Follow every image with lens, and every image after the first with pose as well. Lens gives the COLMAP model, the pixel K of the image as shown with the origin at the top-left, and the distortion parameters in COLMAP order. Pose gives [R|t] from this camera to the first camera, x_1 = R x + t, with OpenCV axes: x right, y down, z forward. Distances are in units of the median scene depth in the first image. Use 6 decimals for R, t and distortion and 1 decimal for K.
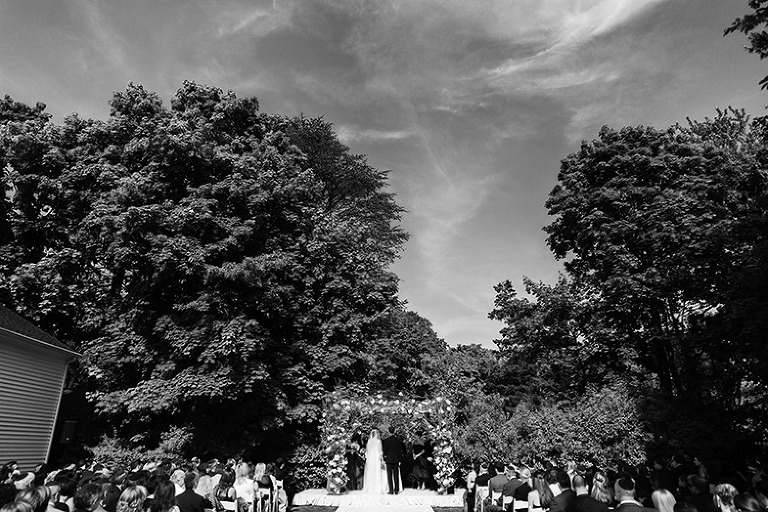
lens RADIAL K [[505.4, 0, 384.0], [0, 505.4, 256.0], [0, 0, 1]] dist [0.042412, 0.000202]
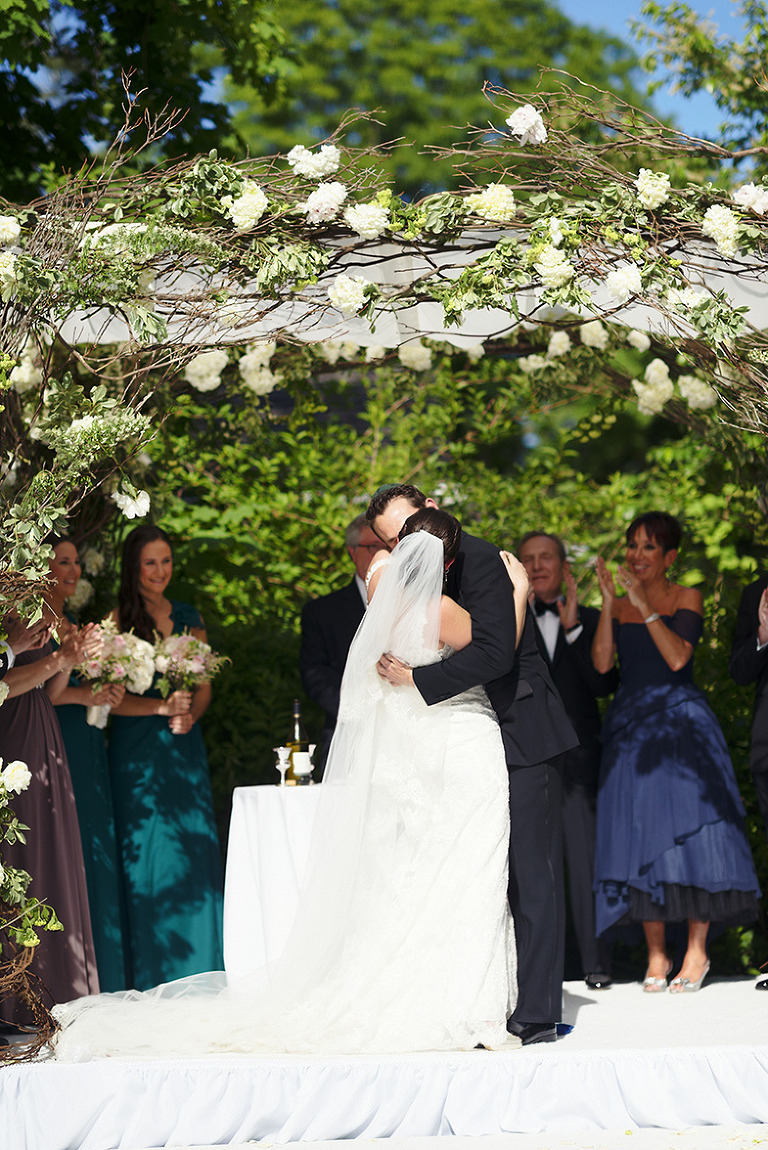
lens RADIAL K [[2746.0, 0, 384.0], [0, 2746.0, 575.0], [0, 0, 1]] dist [-0.043312, 0.000507]
pose [[0.999292, -0.037587, 0.001418, 0.000967], [0.035725, 0.960229, 0.276917, 0.206276], [-0.011770, -0.276671, 0.960893, 0.457288]]
